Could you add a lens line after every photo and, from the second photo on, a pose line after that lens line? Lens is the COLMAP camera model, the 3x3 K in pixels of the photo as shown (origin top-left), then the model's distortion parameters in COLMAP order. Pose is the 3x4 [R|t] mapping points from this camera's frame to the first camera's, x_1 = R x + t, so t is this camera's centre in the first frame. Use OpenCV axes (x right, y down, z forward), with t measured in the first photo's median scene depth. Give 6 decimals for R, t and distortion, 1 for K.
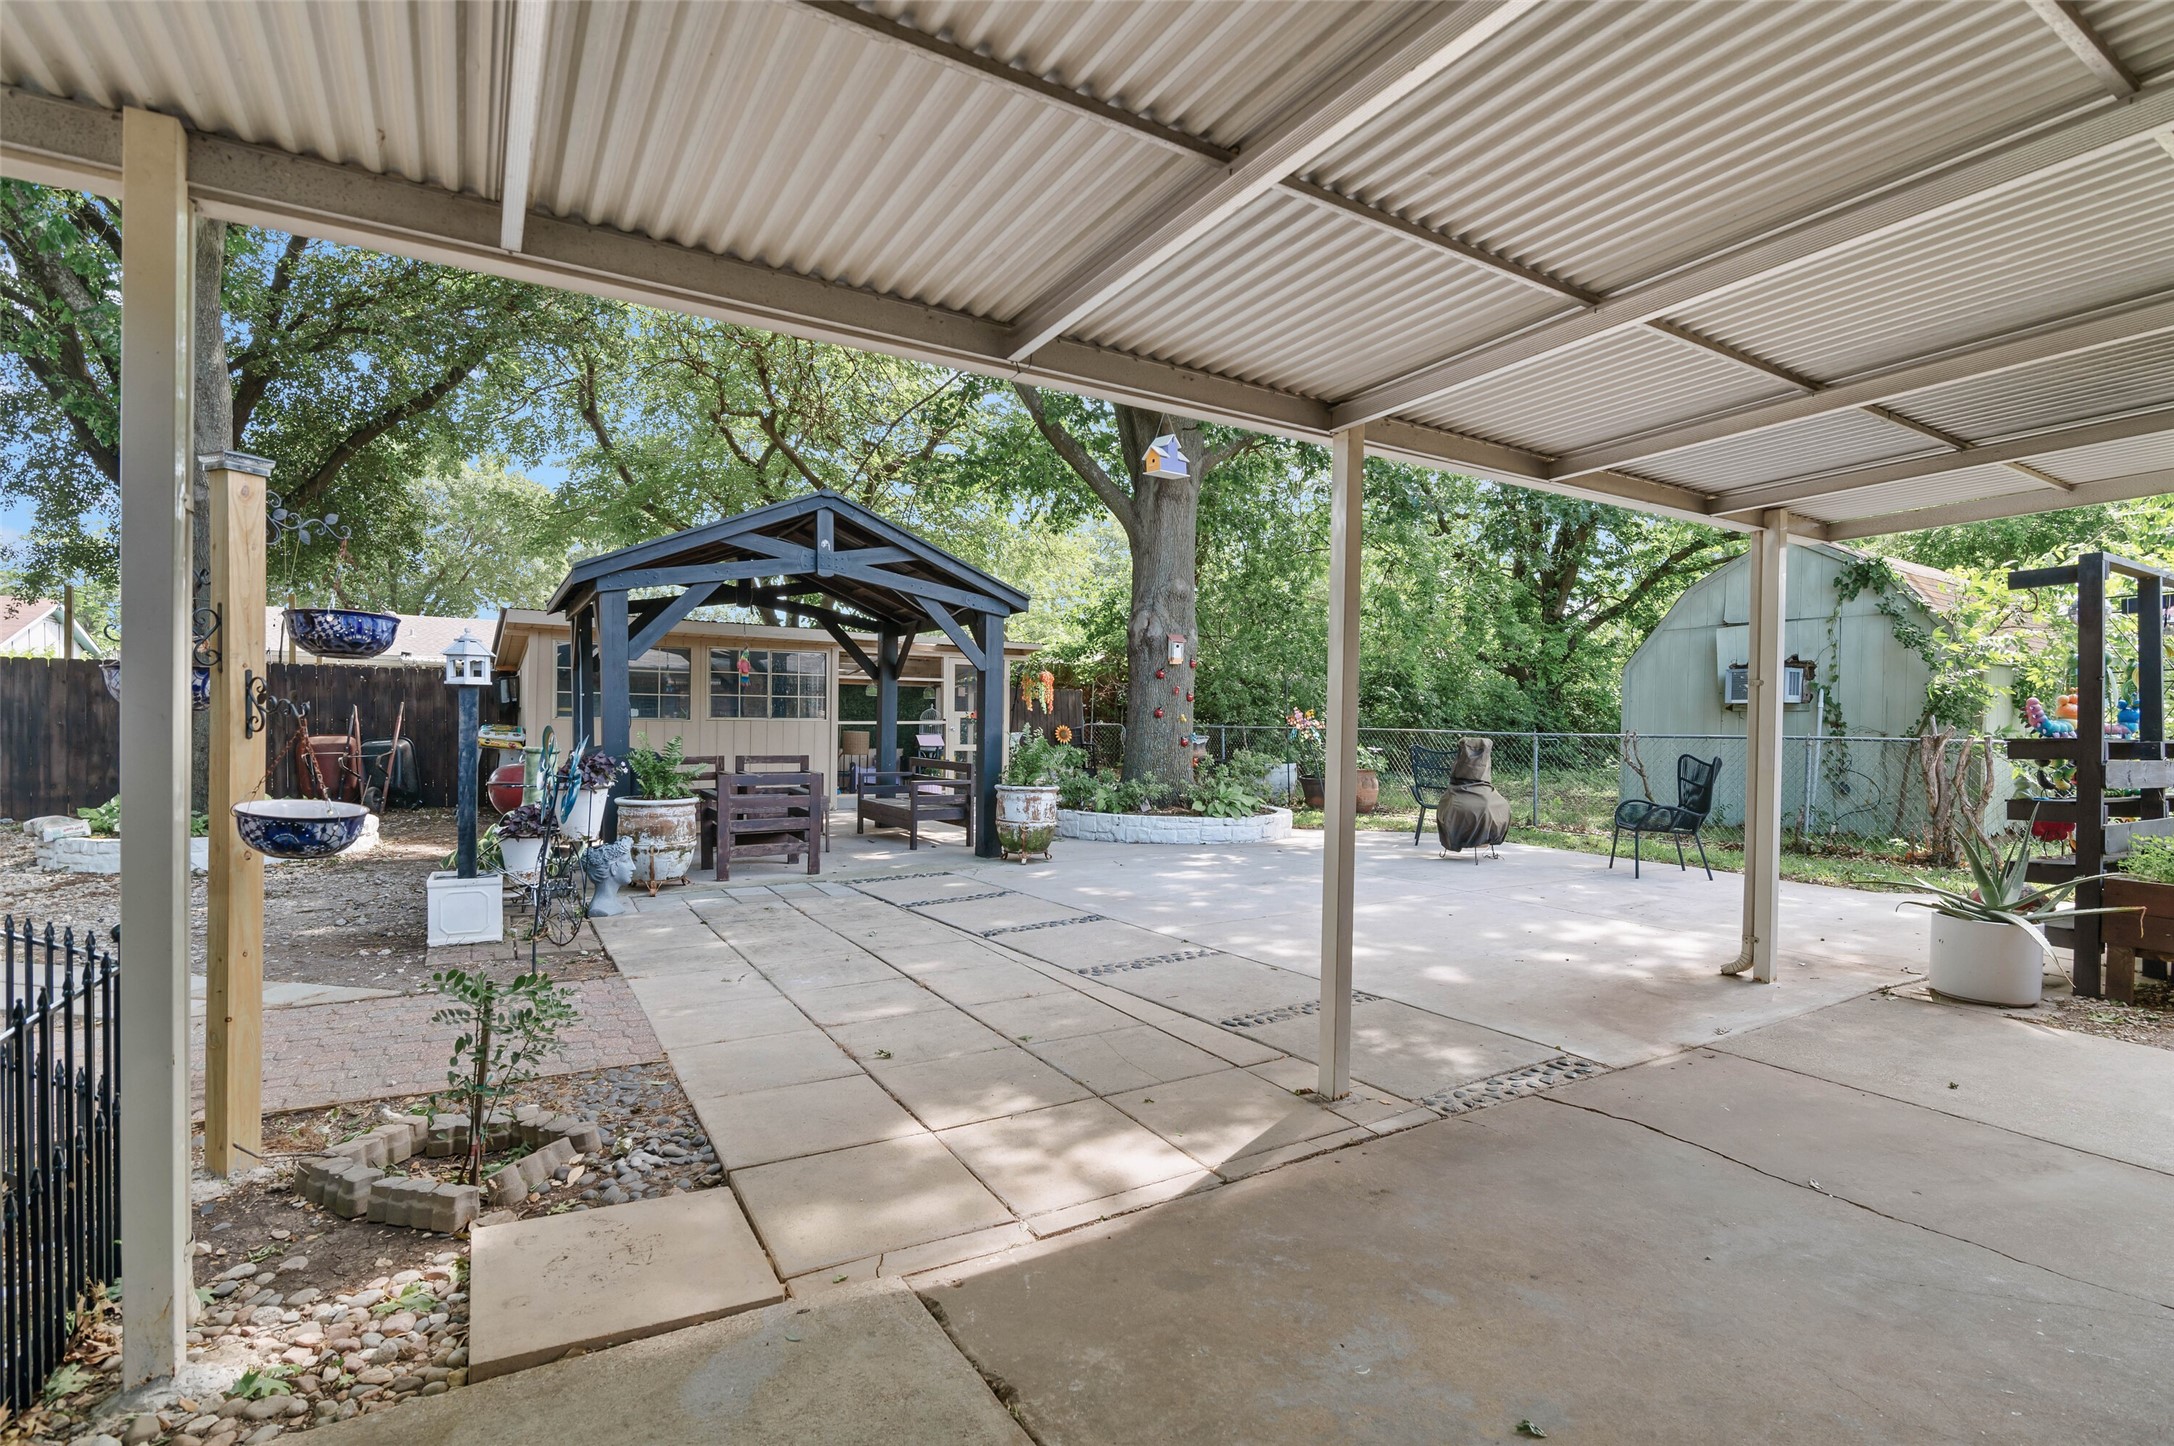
lens RADIAL K [[1015.7, 0, 1084.9], [0, 1015.7, 746.1], [0, 0, 1]] dist [-0.011524, 0.001334]
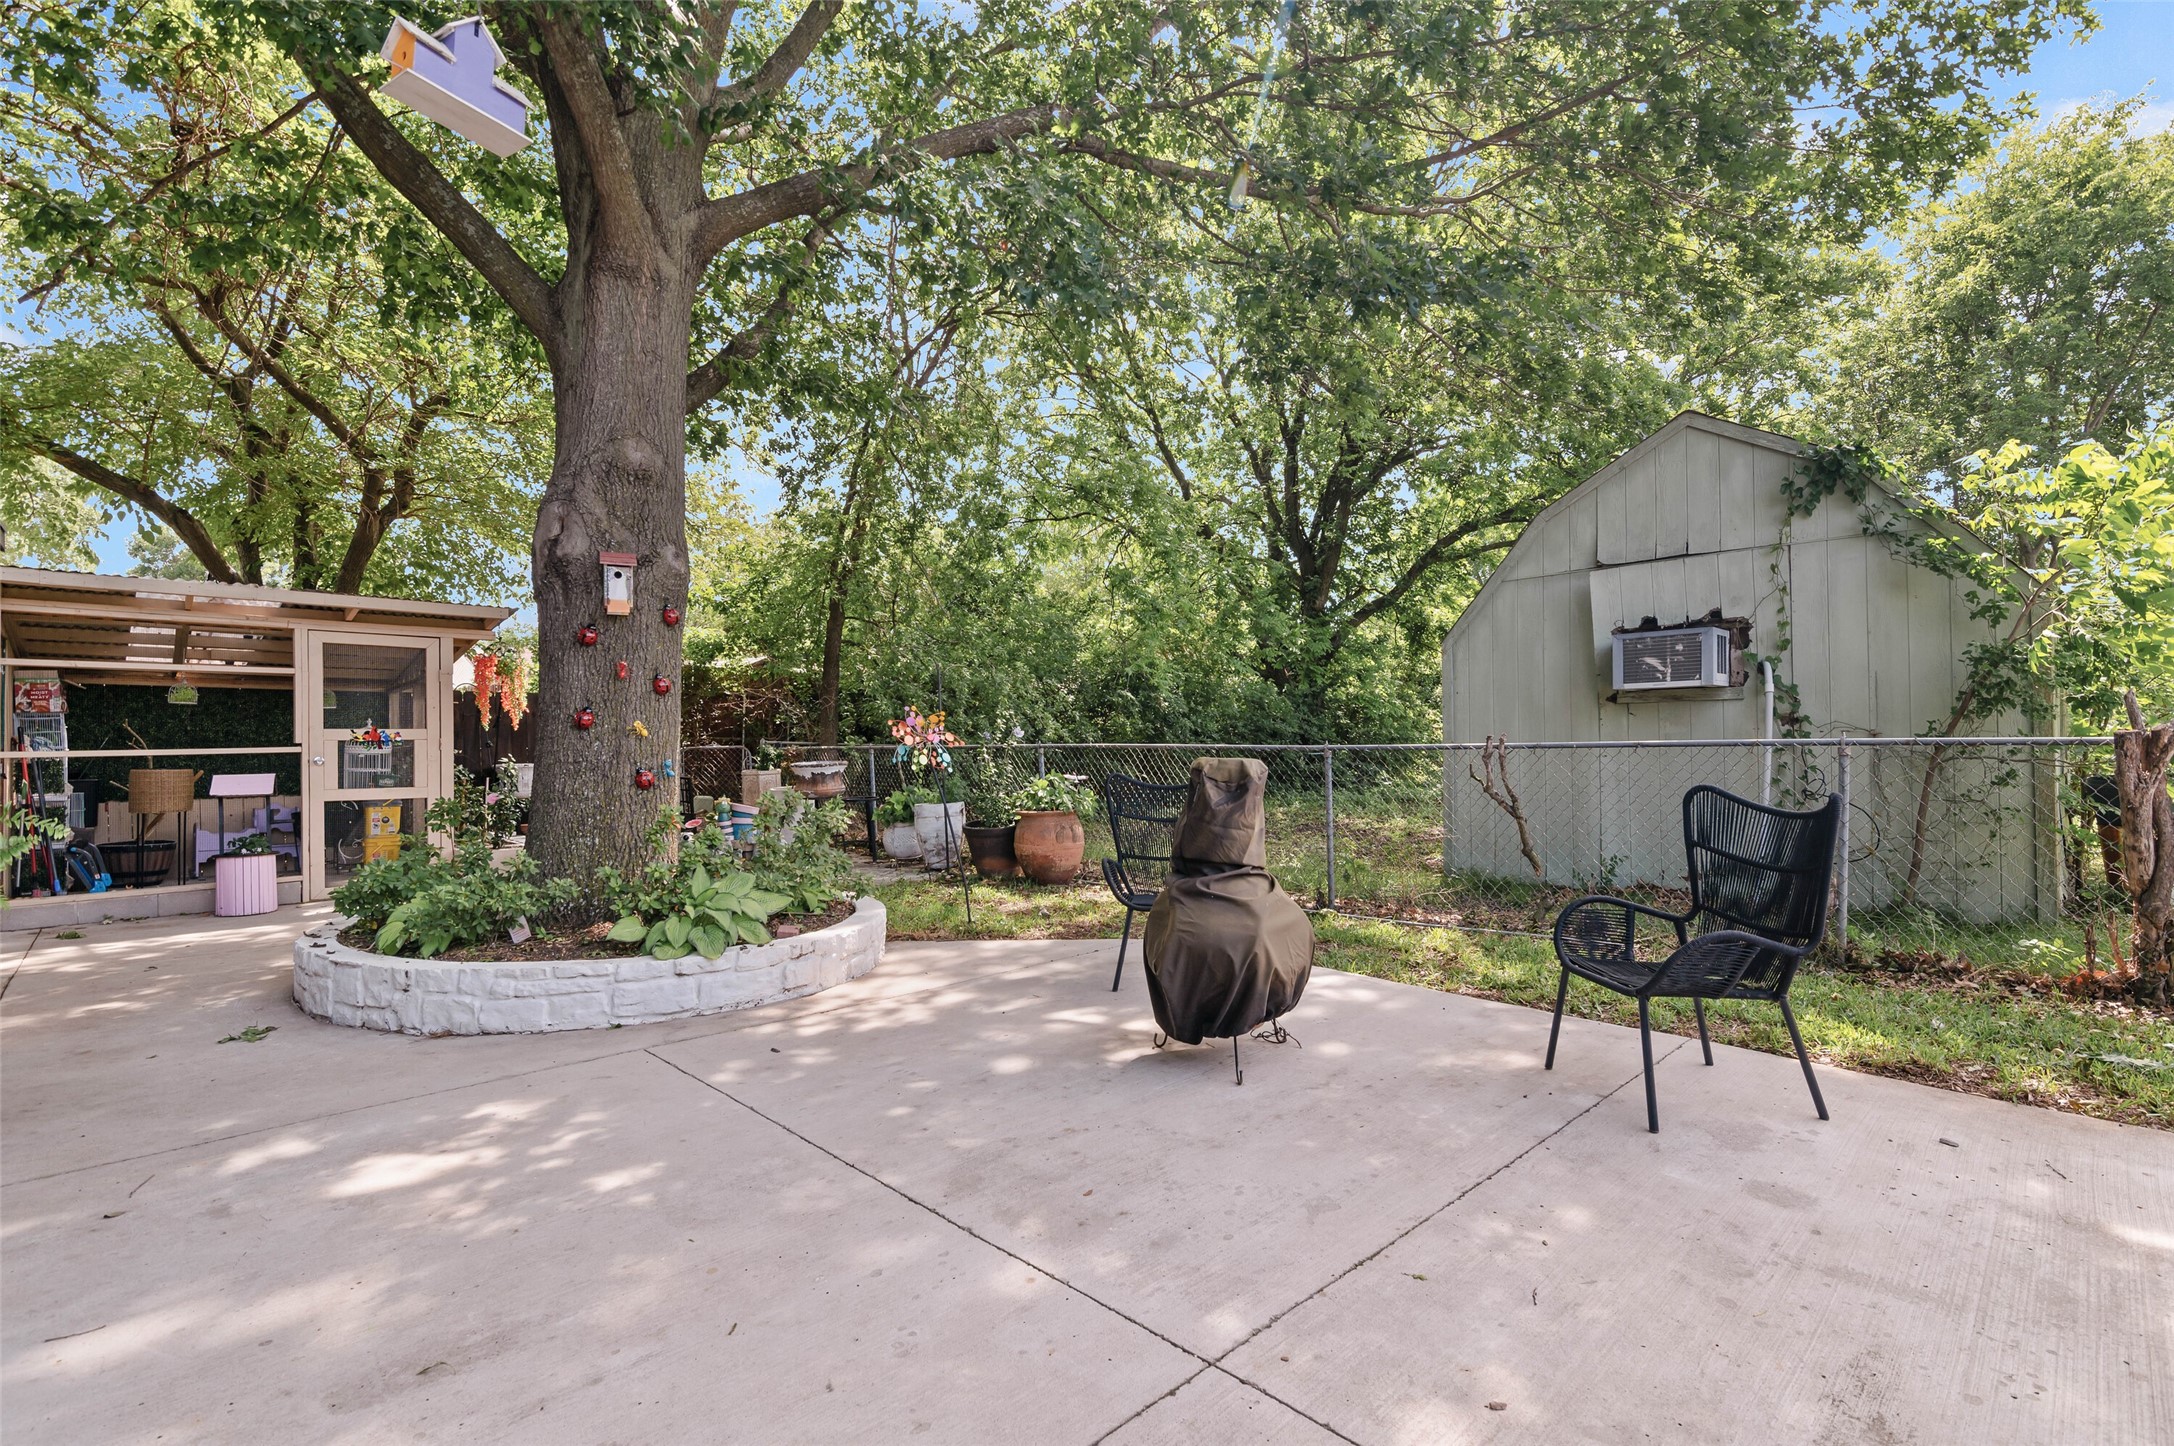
lens RADIAL K [[993.6, 0, 1085.1], [0, 993.6, 735.2], [0, 0, 1]] dist [-0.001393, 0.000140]
pose [[0.975863, -0.019185, 0.217539, 0.307010], [0.026082, 0.999242, -0.028881, -0.009414], [-0.216820, 0.033858, 0.975624, 0.787708]]
